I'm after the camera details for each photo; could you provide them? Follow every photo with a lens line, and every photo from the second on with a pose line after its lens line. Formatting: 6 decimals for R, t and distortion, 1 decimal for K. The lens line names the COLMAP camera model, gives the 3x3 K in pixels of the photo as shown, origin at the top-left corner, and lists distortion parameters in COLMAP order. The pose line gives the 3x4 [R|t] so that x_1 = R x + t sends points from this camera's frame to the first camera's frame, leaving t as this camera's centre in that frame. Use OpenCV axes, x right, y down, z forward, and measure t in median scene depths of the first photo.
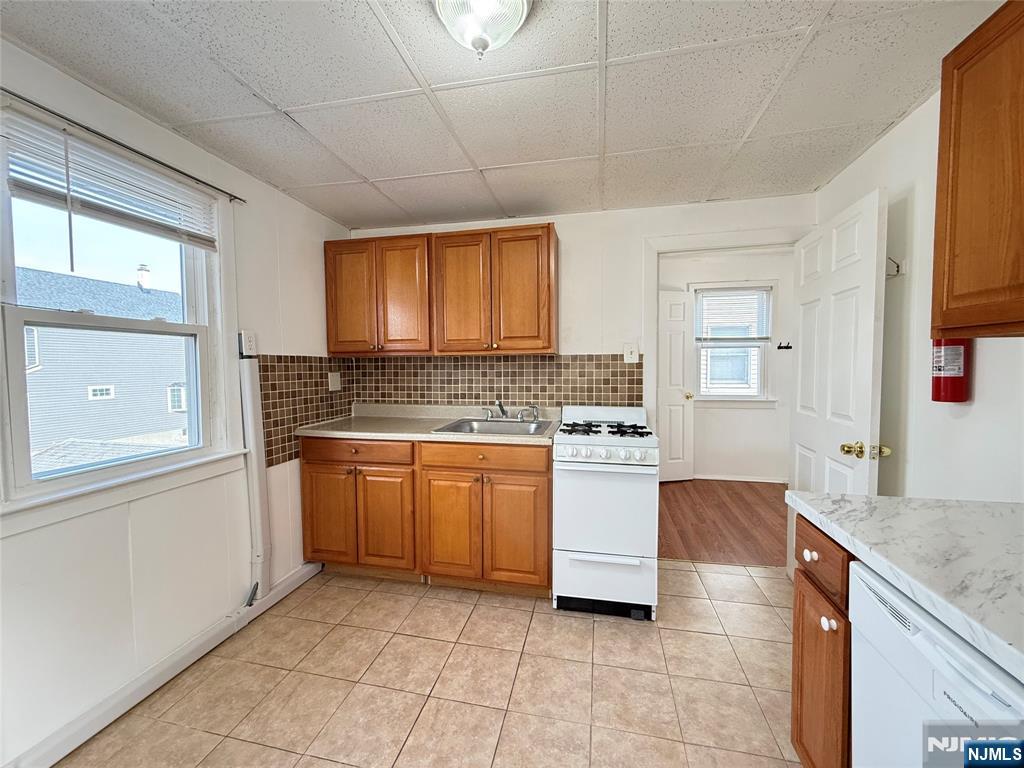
lens RADIAL K [[406.6, 0, 511.5], [0, 406.6, 383.8], [0, 0, 1]] dist [-0.002659, 0.000445]
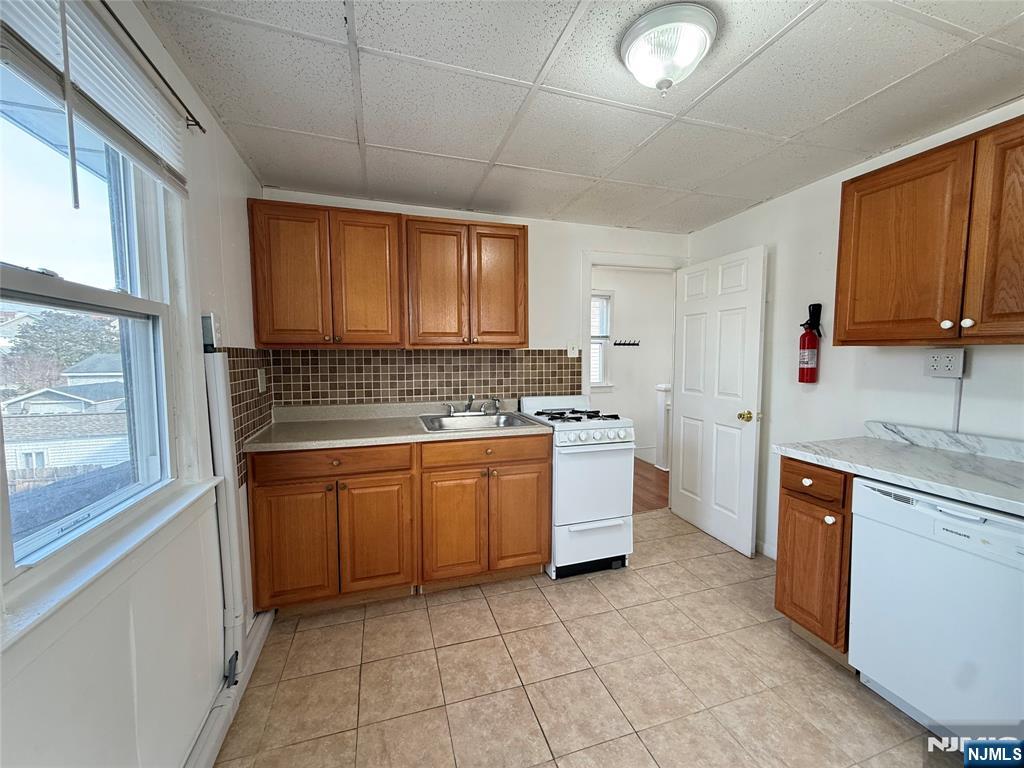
lens RADIAL K [[406.6, 0, 510.5], [0, 406.6, 383.8], [0, 0, 1]] dist [-0.002659, 0.000445]
pose [[0.866880, -0.031479, 0.497521, -0.510497], [0.020267, 0.999405, 0.027921, -0.013948], [-0.498104, -0.014121, 0.867002, 0.100003]]
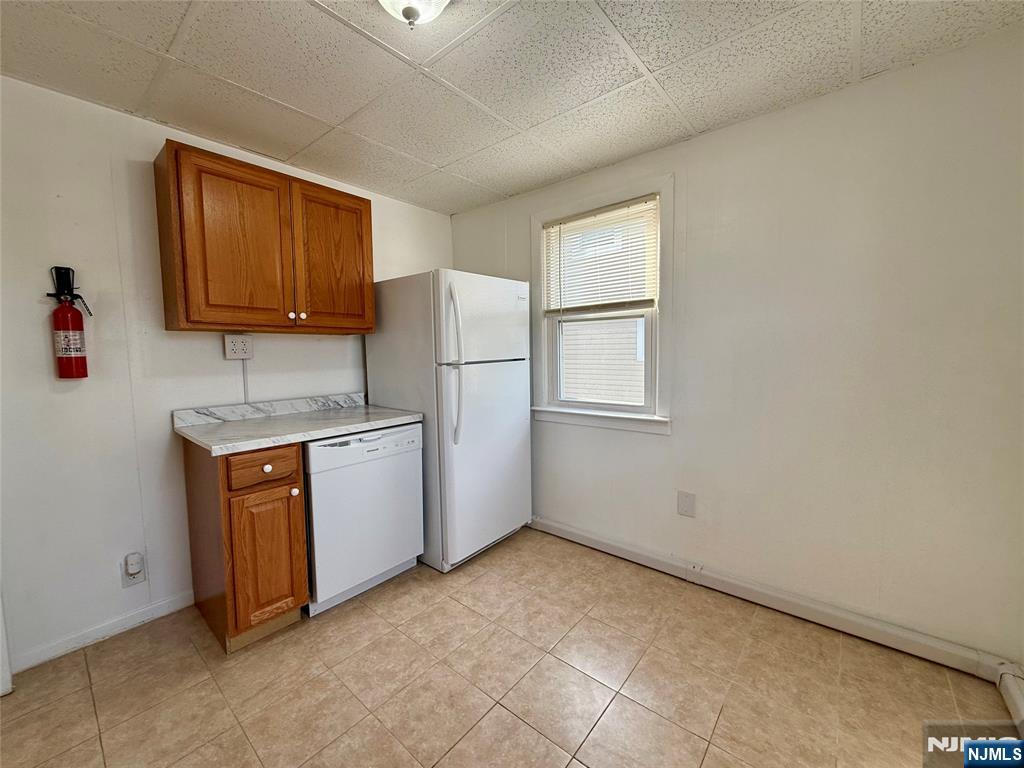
lens RADIAL K [[406.6, 0, 509.3], [0, 406.6, 382.7], [0, 0, 1]] dist [-0.002659, 0.000445]
pose [[-0.883979, -0.017817, 0.467188, -0.377642], [0.042118, 0.992176, 0.117529, -0.017686], [-0.465627, 0.123570, -0.876312, 0.909283]]
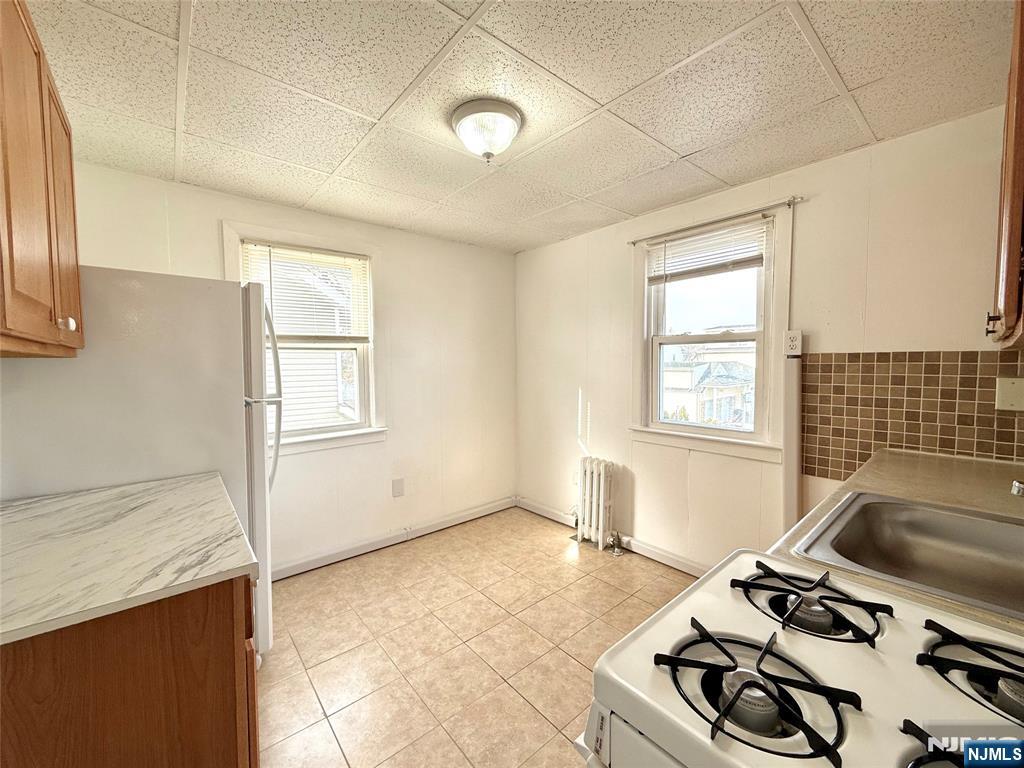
lens RADIAL K [[406.6, 0, 509.7], [0, 406.6, 383.3], [0, 0, 1]] dist [-0.002659, 0.000445]
pose [[-0.608274, 0.053440, -0.791926, 0.530915], [-0.023599, 0.996072, 0.085343, -0.064183], [0.793376, 0.070601, -0.604624, 0.975990]]
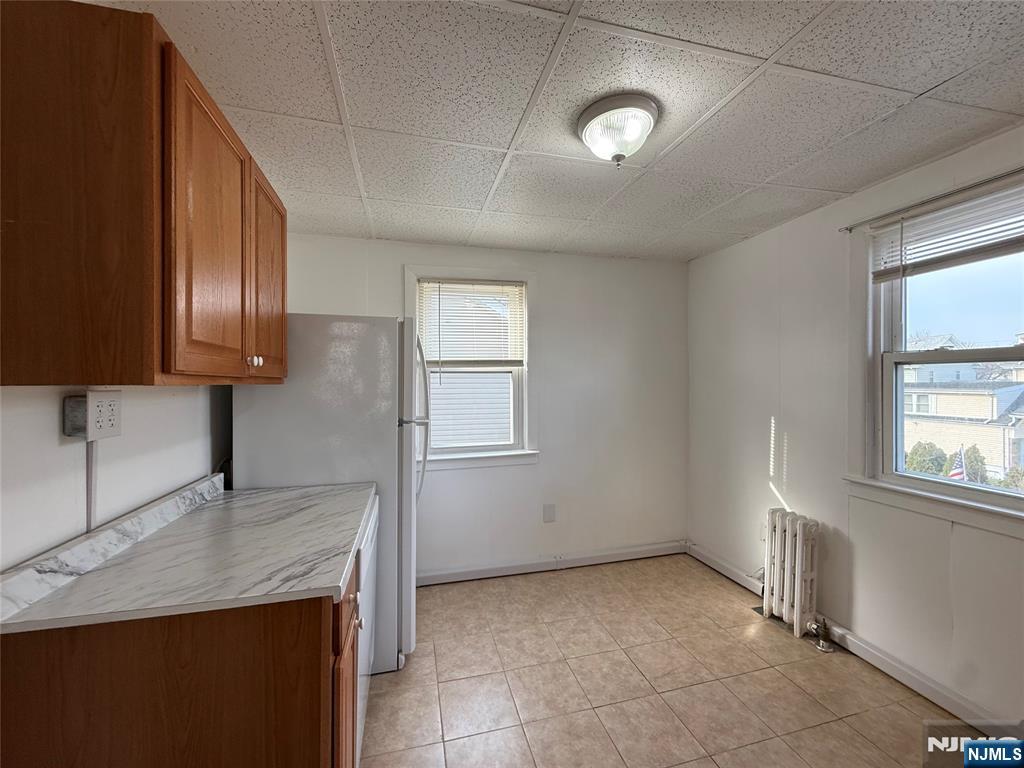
lens RADIAL K [[406.6, 0, 509.6], [0, 406.6, 382.8], [0, 0, 1]] dist [-0.002659, 0.000445]
pose [[-0.894129, 0.012421, -0.447637, 0.405876], [-0.010556, 0.998753, 0.048798, -0.080489], [0.447685, 0.048357, -0.892883, 0.992626]]
